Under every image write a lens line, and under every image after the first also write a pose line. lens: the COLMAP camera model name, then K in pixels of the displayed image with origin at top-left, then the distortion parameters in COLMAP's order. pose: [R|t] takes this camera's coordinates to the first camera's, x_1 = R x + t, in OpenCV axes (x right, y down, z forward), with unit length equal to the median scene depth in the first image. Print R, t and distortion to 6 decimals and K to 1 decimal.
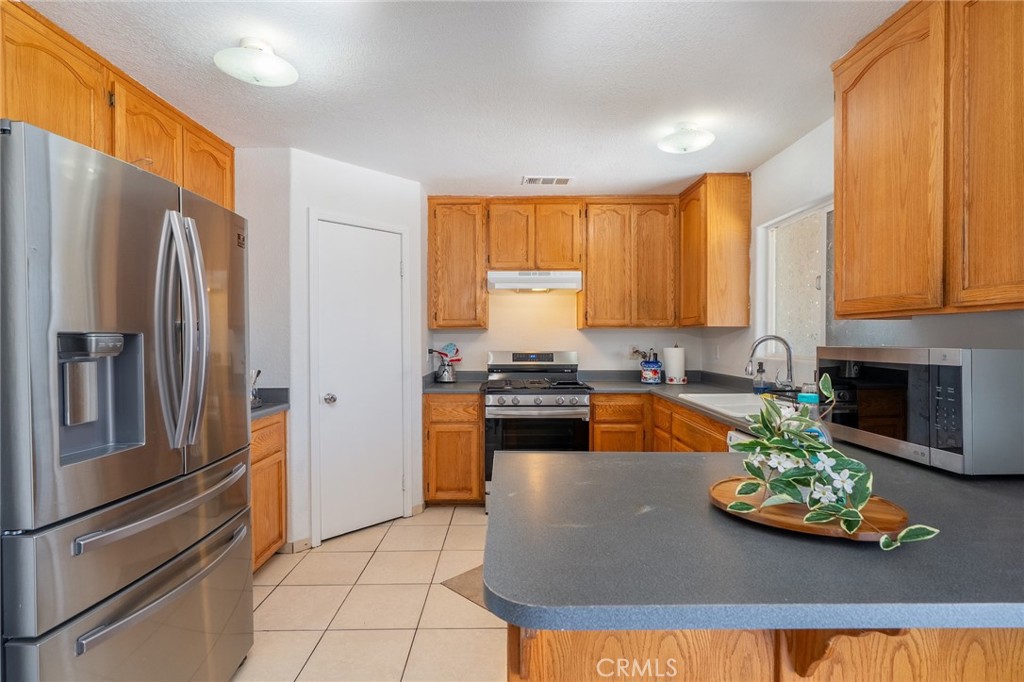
lens RADIAL K [[494.1, 0, 512.0], [0, 494.1, 341.0], [0, 0, 1]] dist [-0.001869, -0.000106]
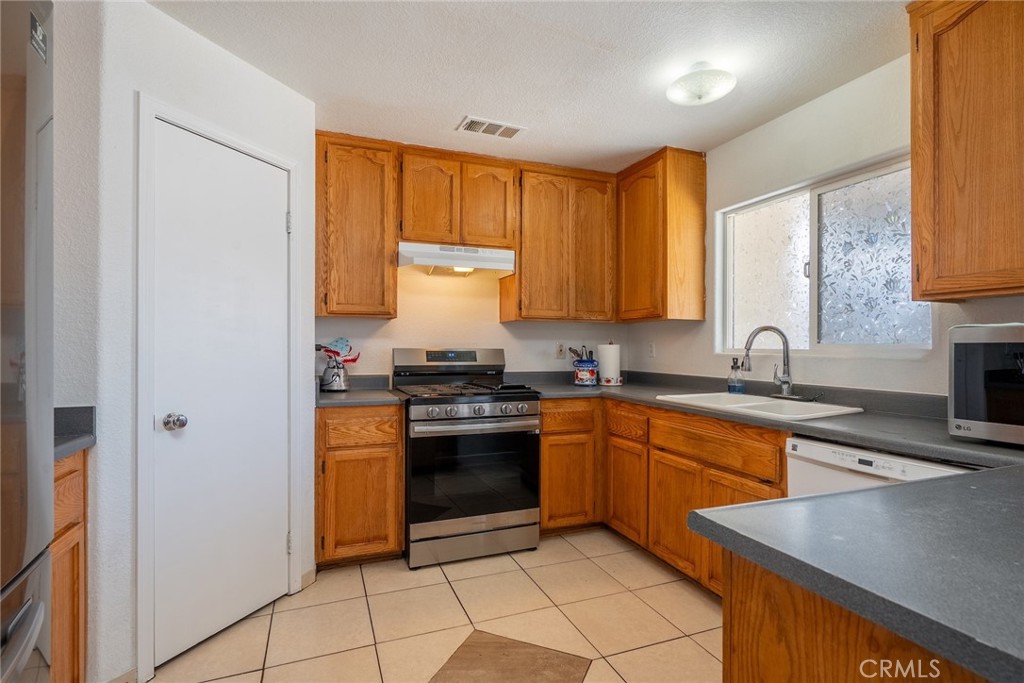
lens RADIAL K [[492.0, 0, 510.3], [0, 492.0, 343.1], [0, 0, 1]] dist [-0.003924, 0.000352]
pose [[0.934319, 0.006407, 0.356381, -0.158757], [-0.002403, 0.999929, -0.011675, 0.021919], [-0.356430, 0.010052, 0.934268, 0.240569]]
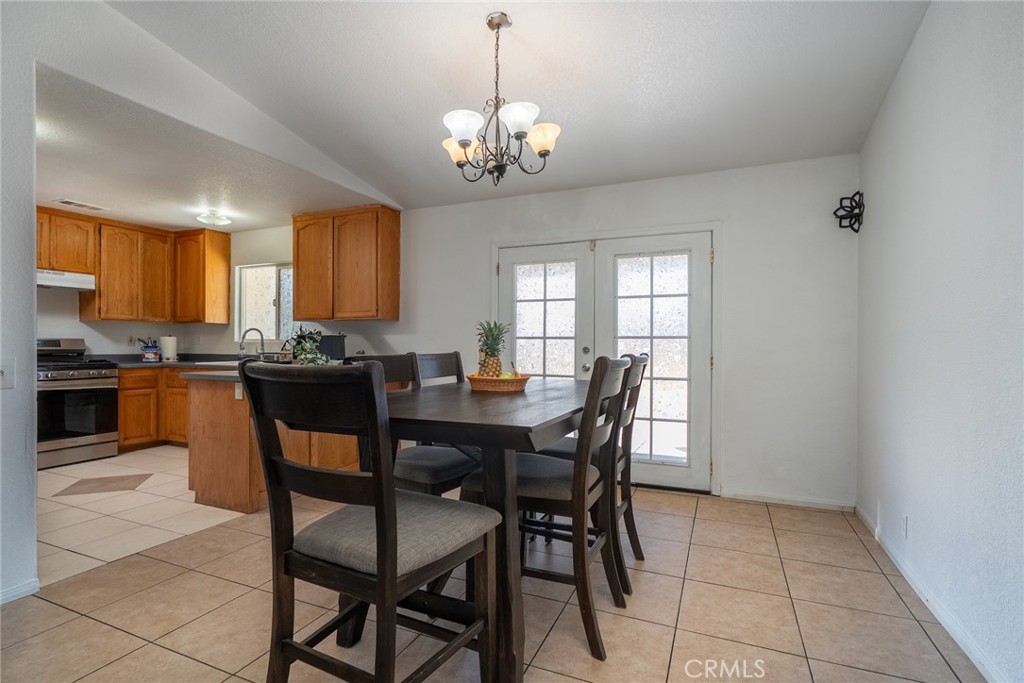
lens RADIAL K [[492.0, 0, 510.3], [0, 492.0, 343.1], [0, 0, 1]] dist [-0.003924, 0.000352]
pose [[0.409610, 0.003419, 0.912254, -0.581012], [0.002185, 0.999986, -0.004729, 0.041794], [-0.912258, 0.003930, 0.409597, -0.501764]]
